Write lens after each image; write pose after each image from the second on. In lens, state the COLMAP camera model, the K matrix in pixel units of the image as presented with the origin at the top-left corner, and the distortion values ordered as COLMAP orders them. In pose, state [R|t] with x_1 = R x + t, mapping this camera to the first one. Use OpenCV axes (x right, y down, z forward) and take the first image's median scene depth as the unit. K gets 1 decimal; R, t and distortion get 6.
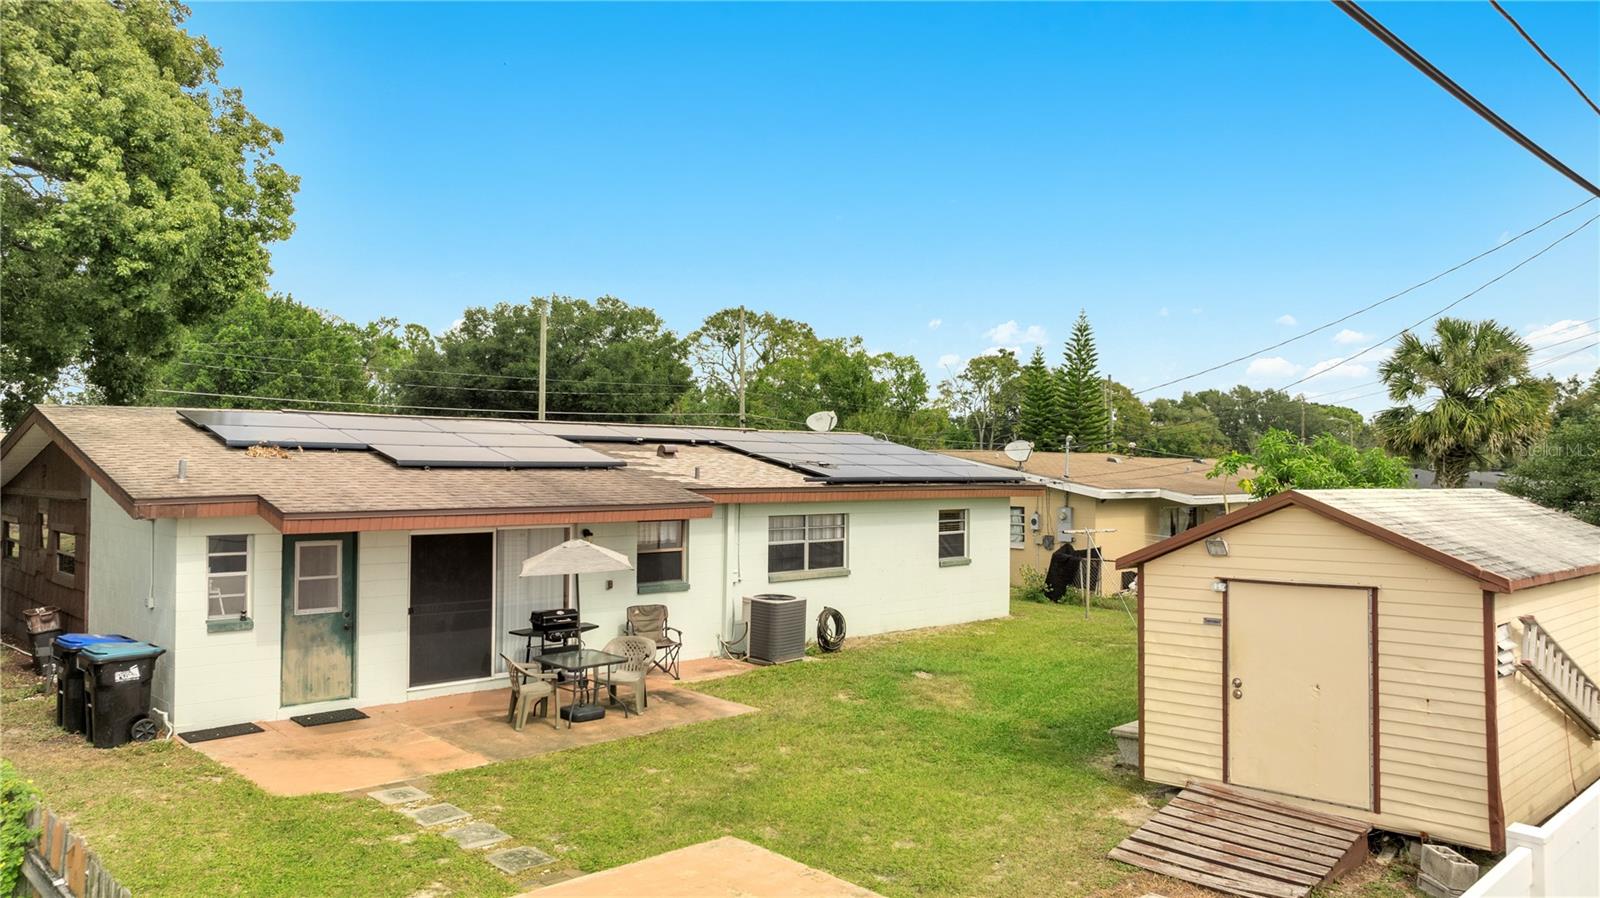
lens RADIAL K [[1125.2, 0, 805.1], [0, 1125.2, 451.0], [0, 0, 1]] dist [-0.020427, 0.004440]
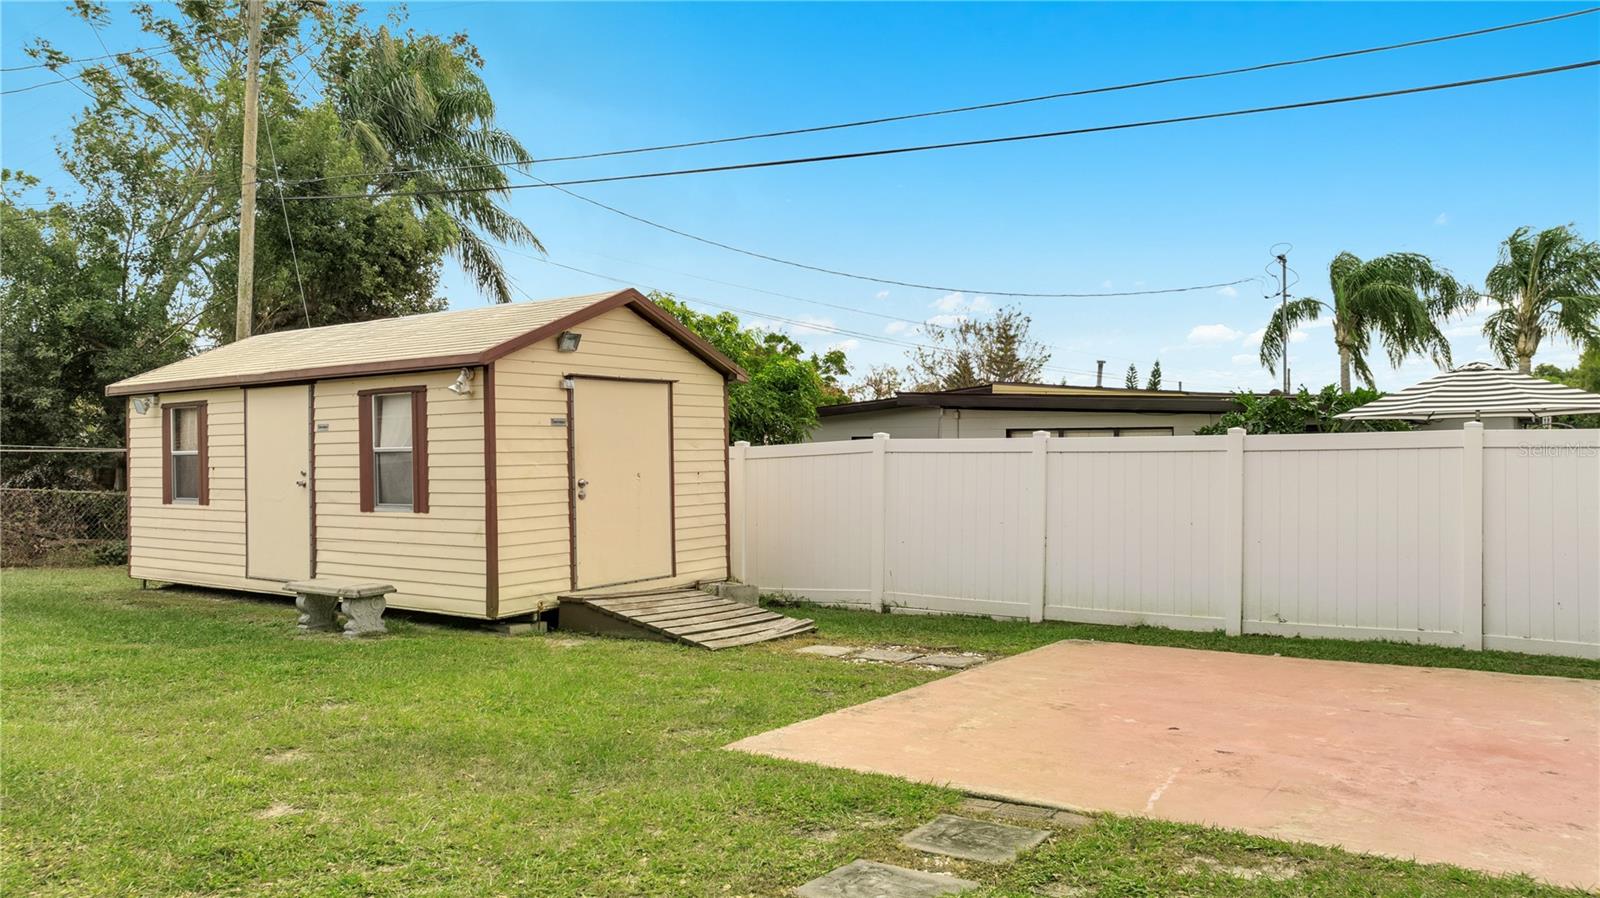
lens RADIAL K [[1125.2, 0, 805.1], [0, 1125.2, 451.0], [0, 0, 1]] dist [-0.020427, 0.004440]
pose [[-0.193857, -0.000224, 0.981030, -0.360869], [-0.018402, 0.999825, -0.003408, 0.107800], [-0.980857, -0.018713, -0.193827, 0.603047]]
